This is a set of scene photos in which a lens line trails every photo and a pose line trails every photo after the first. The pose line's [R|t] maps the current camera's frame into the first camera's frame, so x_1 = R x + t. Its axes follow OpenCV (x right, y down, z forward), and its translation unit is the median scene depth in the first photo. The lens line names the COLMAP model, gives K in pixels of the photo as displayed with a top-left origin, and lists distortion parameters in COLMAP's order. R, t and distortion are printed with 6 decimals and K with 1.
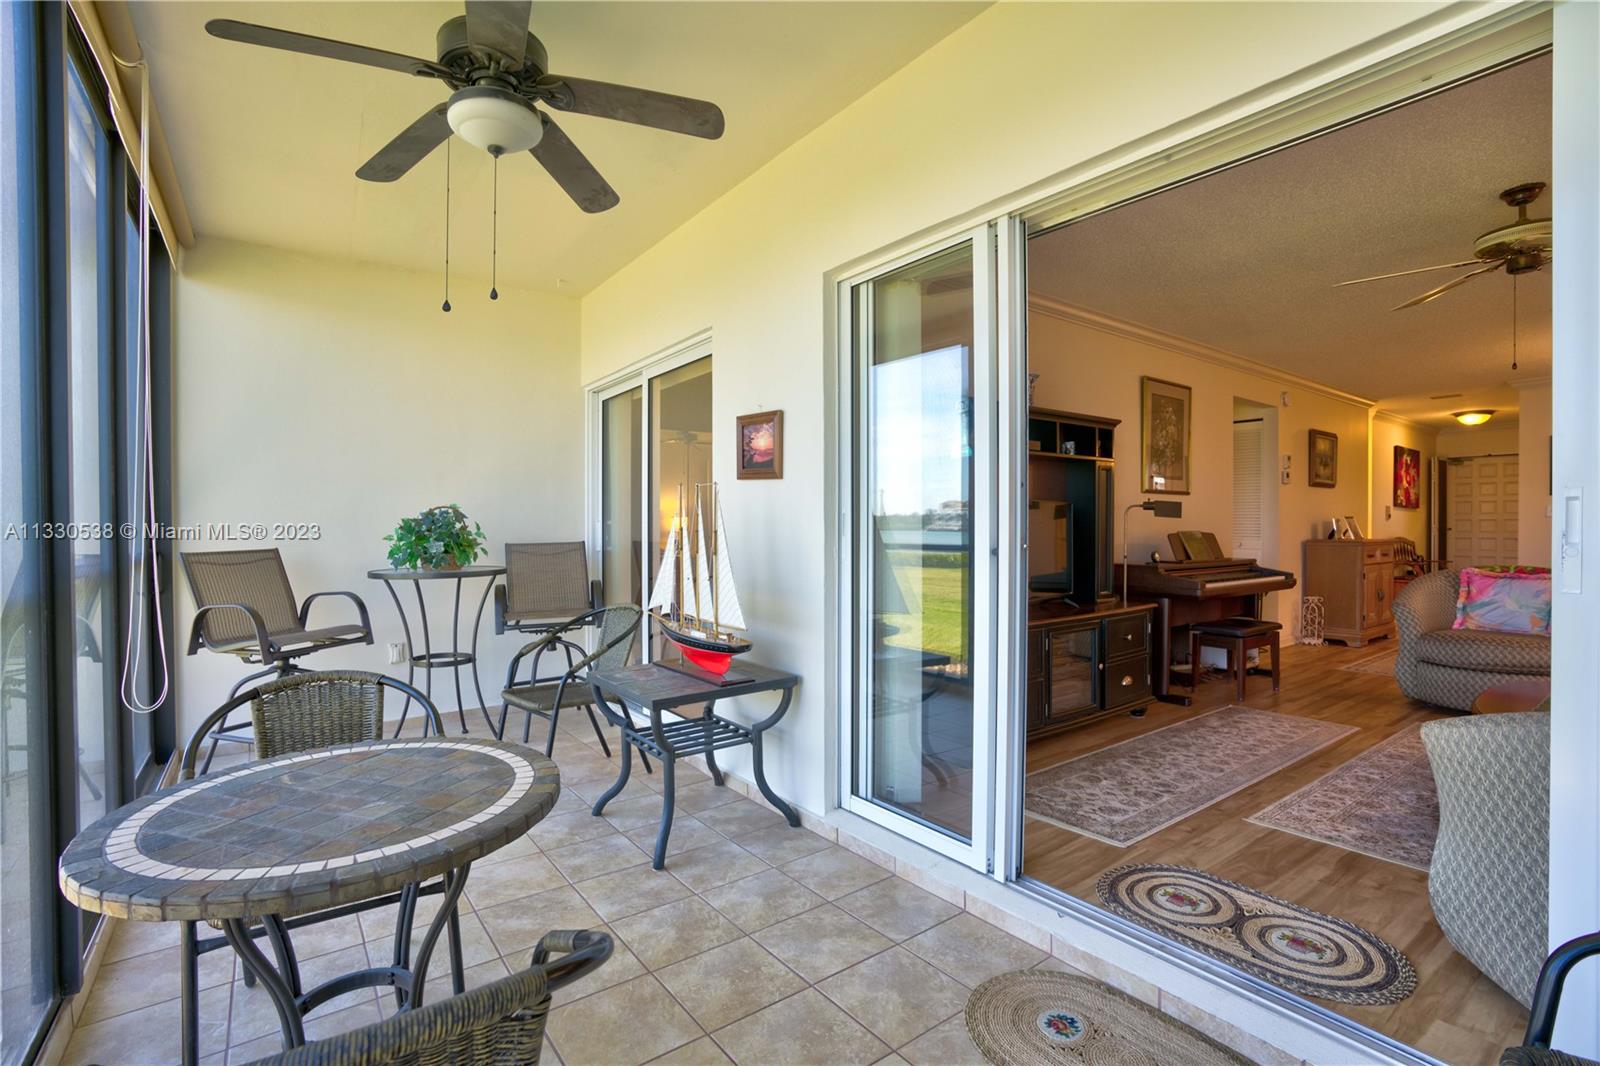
lens RADIAL K [[743.8, 0, 788.2], [0, 743.8, 531.5], [0, 0, 1]] dist [-0.072538, 0.028022]
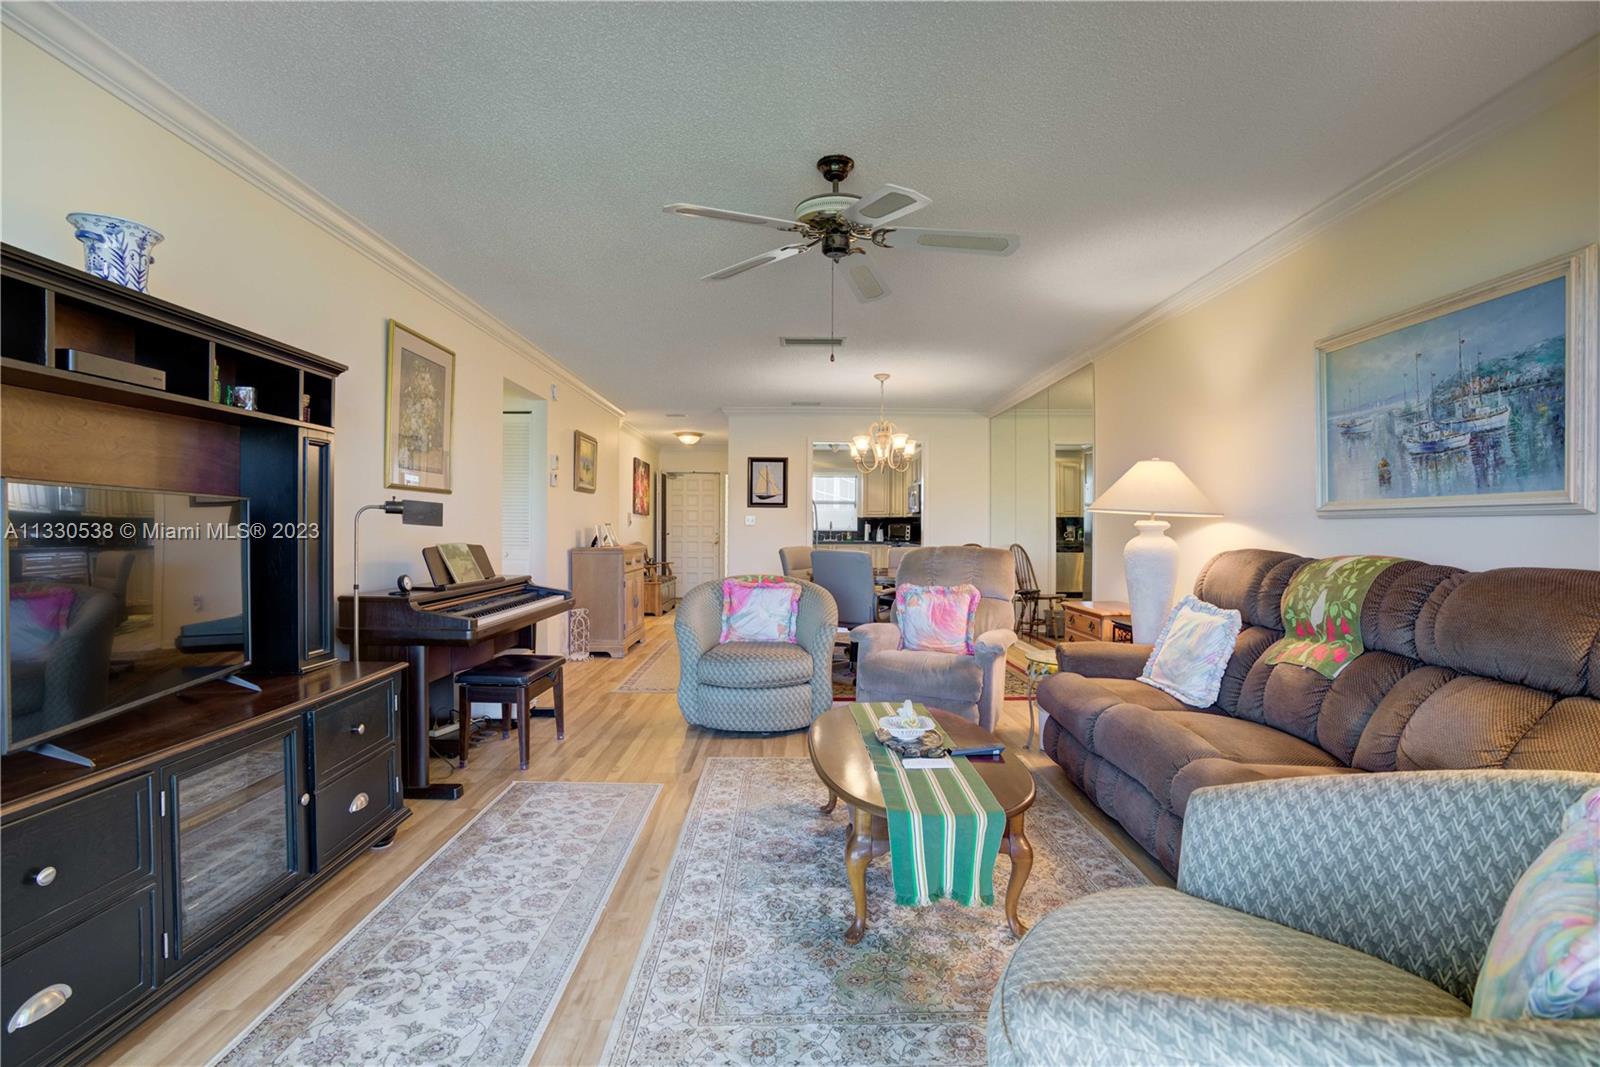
lens RADIAL K [[729.4, 0, 794.5], [0, 729.4, 536.4], [0, 0, 1]] dist [-0.071729, 0.029313]
pose [[0.574802, -0.004439, 0.818281, 0.177770], [-0.000067, 0.999985, 0.005472, -0.012967], [-0.818293, -0.003200, 0.574793, 0.343661]]
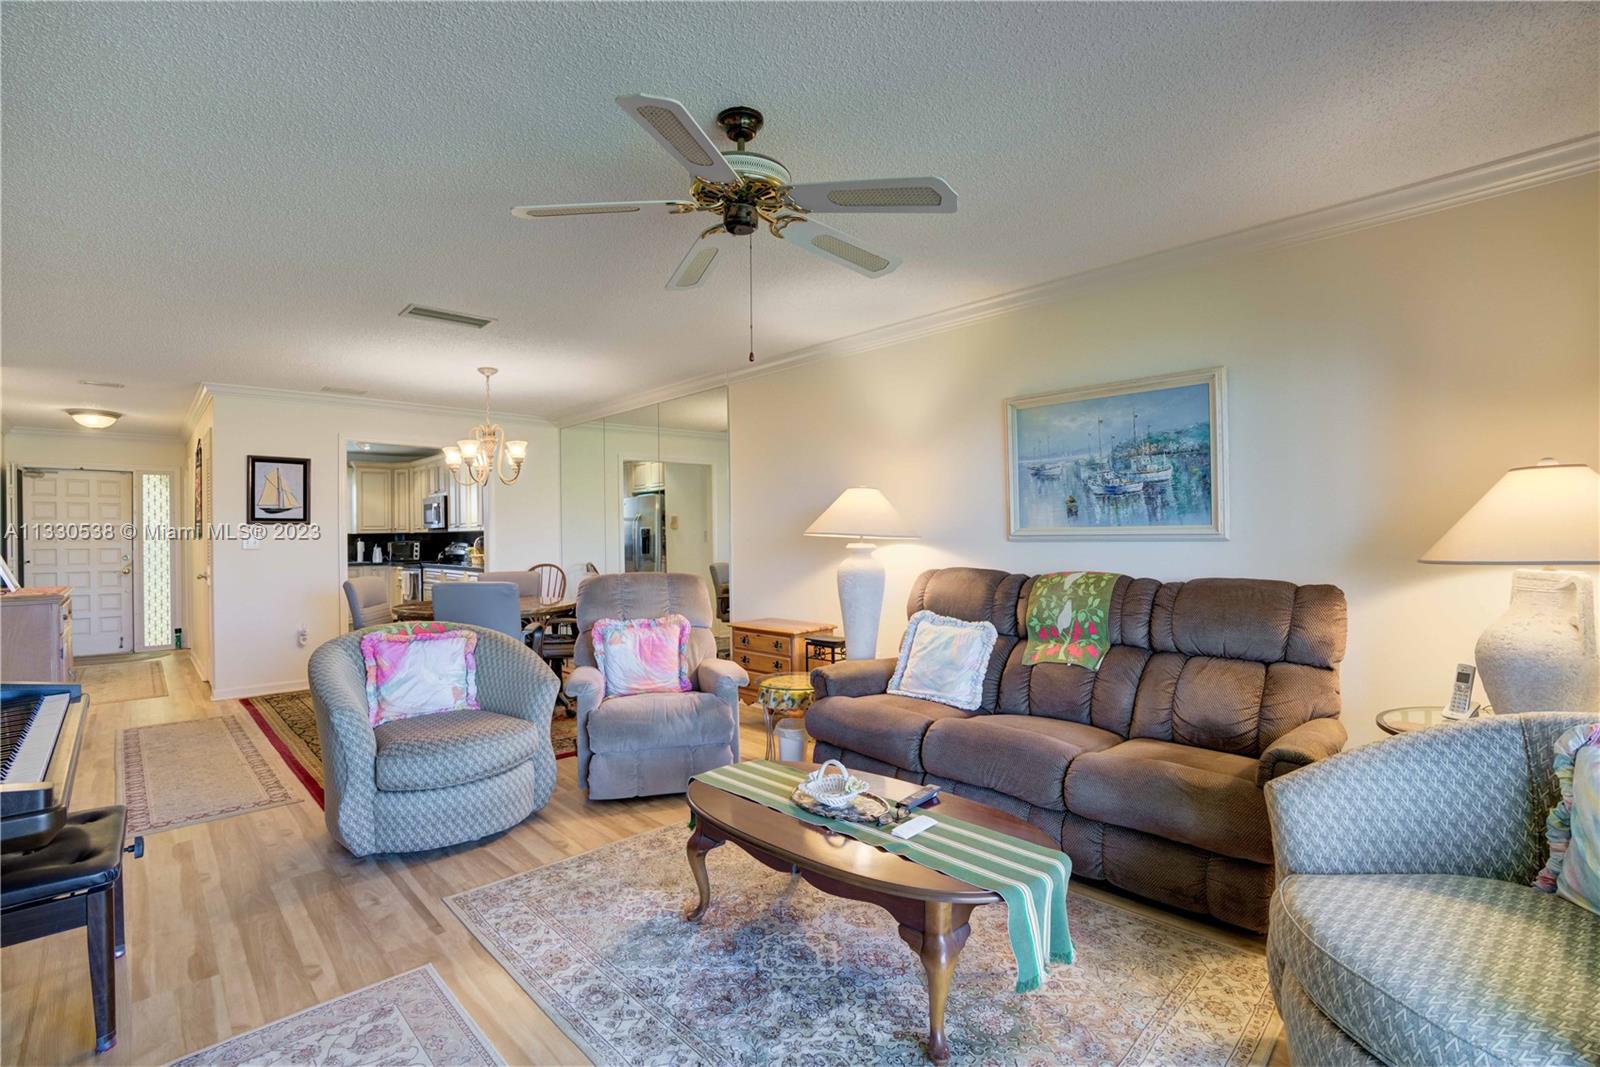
lens RADIAL K [[729.4, 0, 794.5], [0, 729.4, 536.4], [0, 0, 1]] dist [-0.071729, 0.029313]
pose [[-0.141577, 0.003419, 0.989921, 0.203020], [0.017261, 0.999851, -0.000985, -0.035410], [-0.989777, 0.016948, -0.141615, 0.689146]]
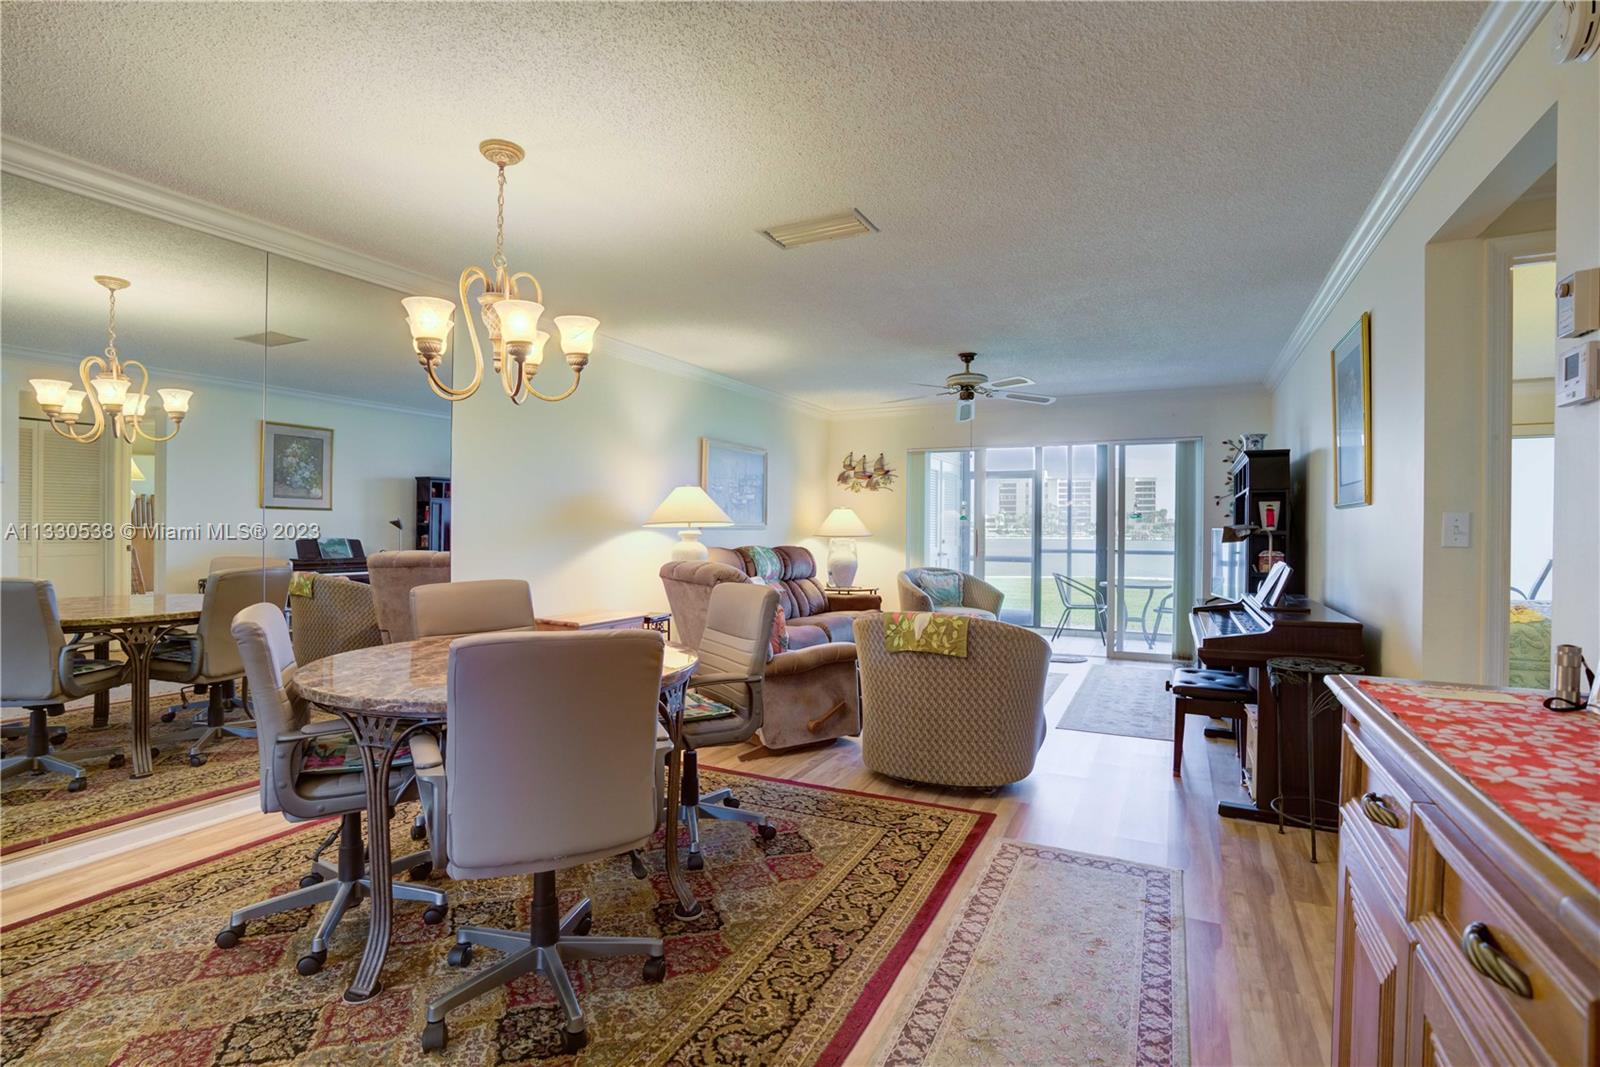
lens RADIAL K [[745.2, 0, 794.5], [0, 745.2, 533.1], [0, 0, 1]] dist [-0.056480, -0.008156]
pose [[-0.887339, -0.003224, -0.461106, 1.468256], [-0.009513, 0.999891, 0.011315, -0.036051], [0.461019, 0.014427, -0.887273, 1.578847]]
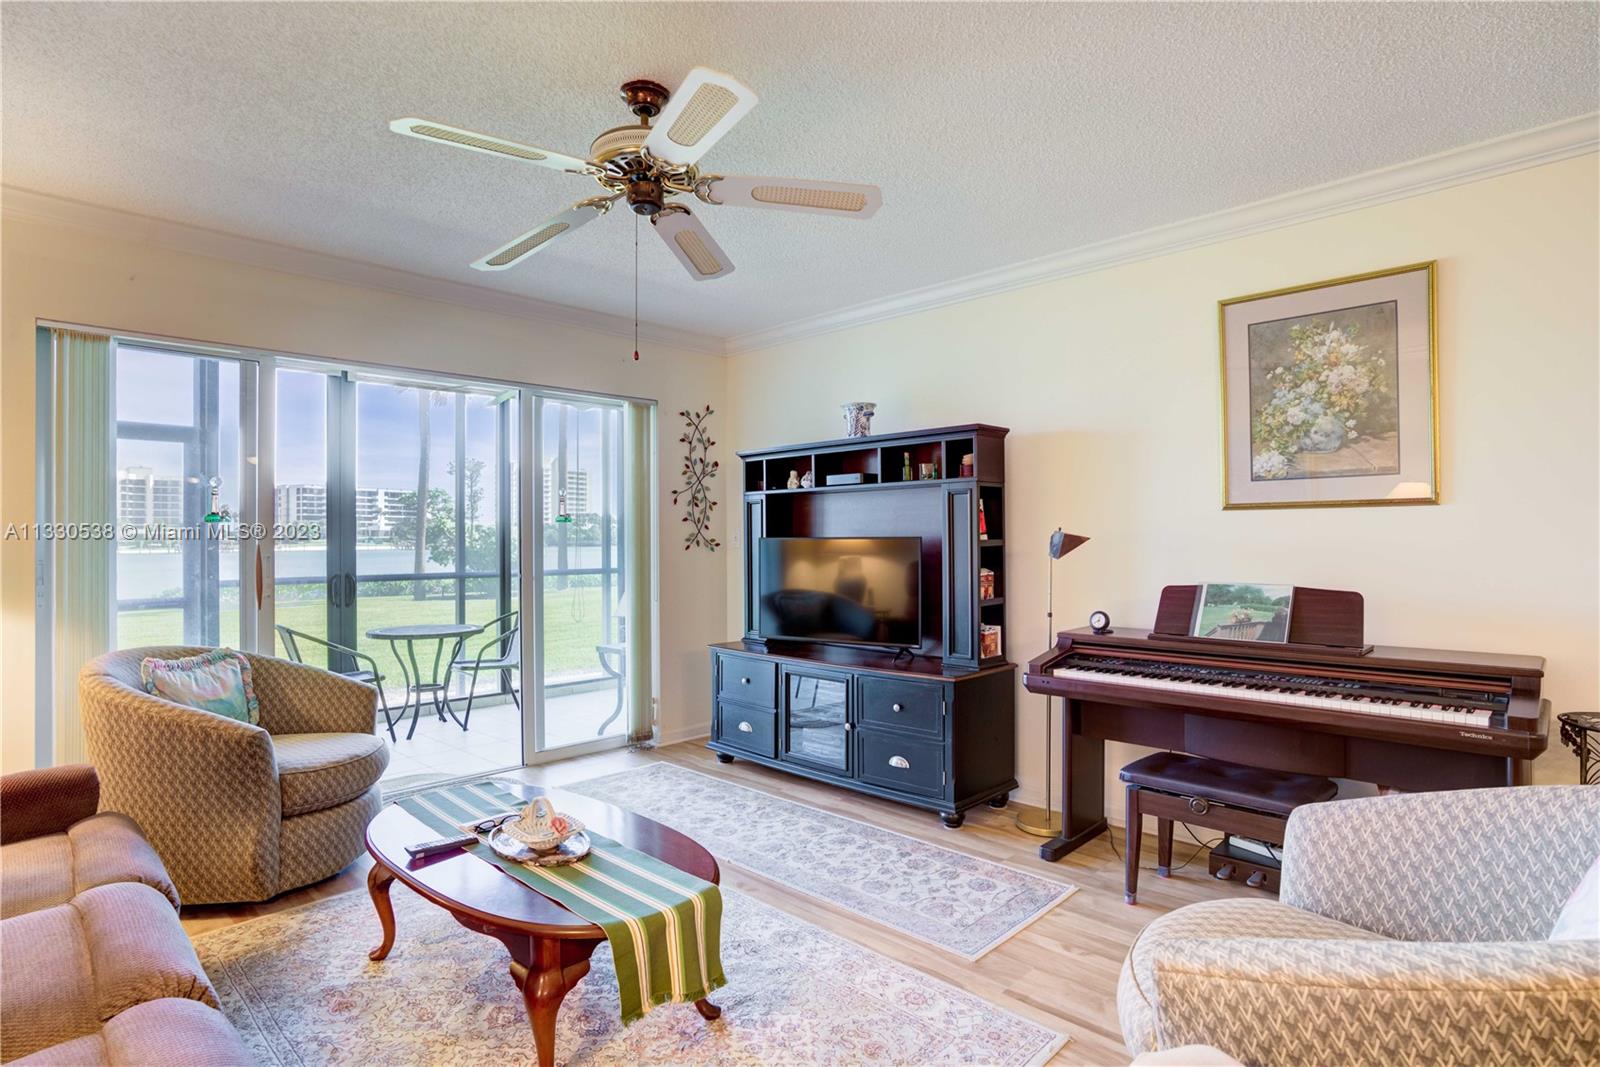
lens RADIAL K [[813.1, 0, 792.4], [0, 813.1, 535.1], [0, 0, 1]] dist [-0.061508, 0.033605]
pose [[0.182269, -0.005195, -0.983235, 1.181161], [-0.000087, 0.999986, -0.005299, -0.034231], [0.983249, 0.001052, 0.182266, 0.663748]]
